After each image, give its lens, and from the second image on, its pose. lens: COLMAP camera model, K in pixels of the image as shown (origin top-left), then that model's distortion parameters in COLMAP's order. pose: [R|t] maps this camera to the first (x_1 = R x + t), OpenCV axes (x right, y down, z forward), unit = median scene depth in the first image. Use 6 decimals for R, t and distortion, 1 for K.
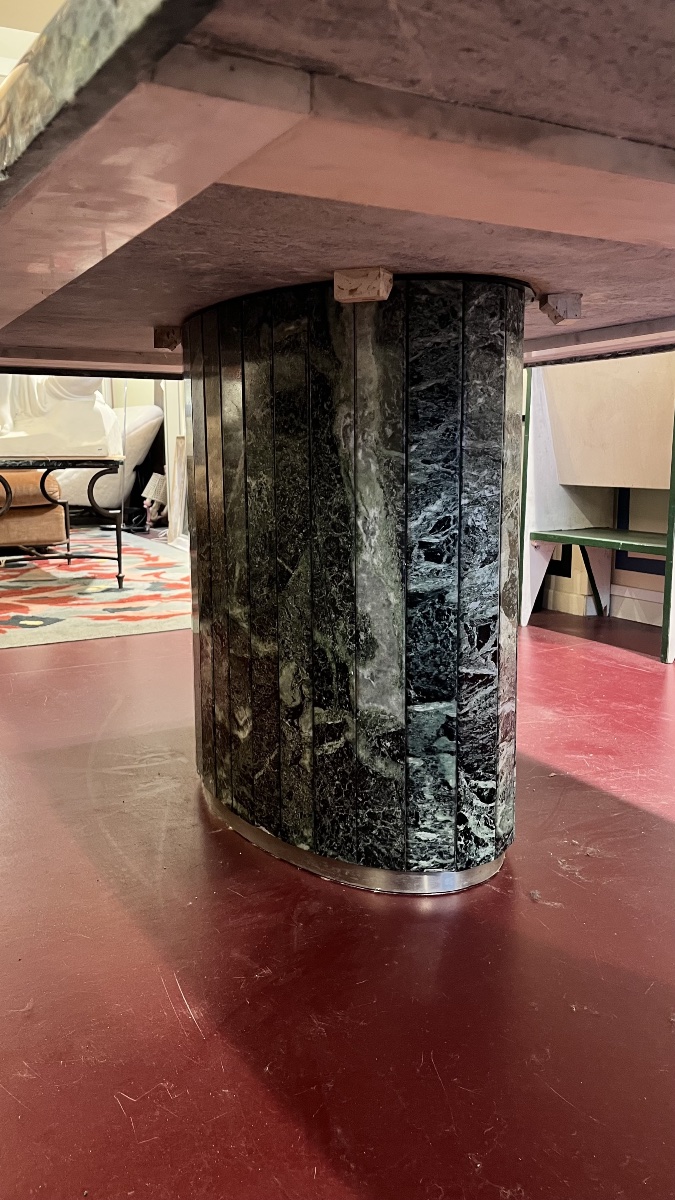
lens RADIAL K [[922.2, 0, 336.0], [0, 922.2, 587.3], [0, 0, 1]] dist [0.012581, -0.018725]
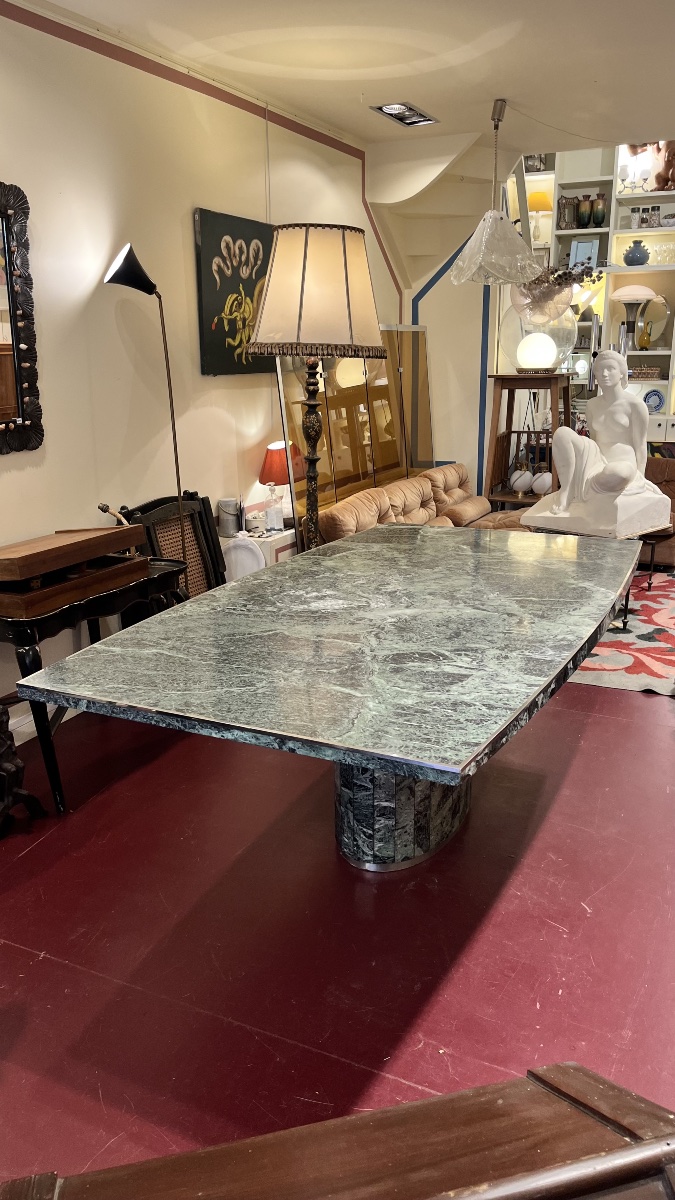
lens RADIAL K [[922.2, 0, 335.7], [0, 922.2, 603.7], [0, 0, 1]] dist [0.012581, -0.018725]
pose [[0.568424, 0.222833, -0.791984, 1.894253], [-0.111225, 0.974599, 0.194385, -0.813569], [0.815183, -0.022405, 0.578770, -0.408992]]
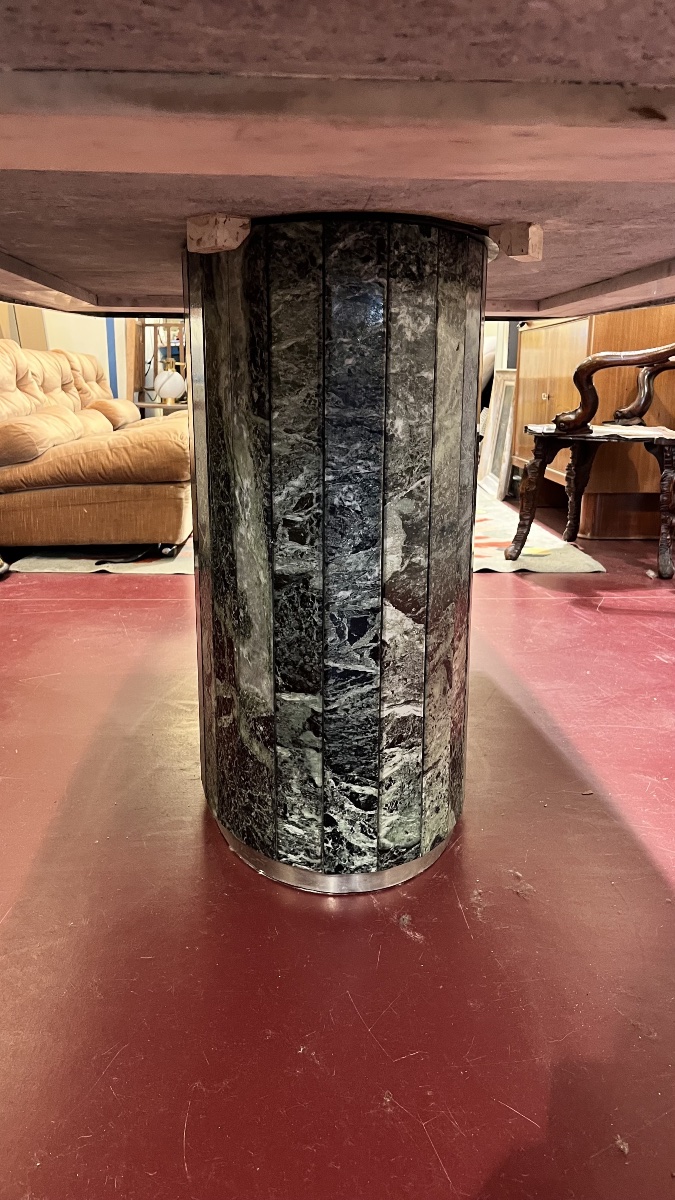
lens RADIAL K [[922.2, 0, 339.9], [0, 922.2, 608.5], [0, 0, 1]] dist [0.012581, -0.018725]
pose [[0.898873, 0.118824, -0.421792, 0.523604], [-0.075702, 0.990169, 0.117617, -0.071514], [0.431621, -0.073792, 0.899032, 0.191970]]
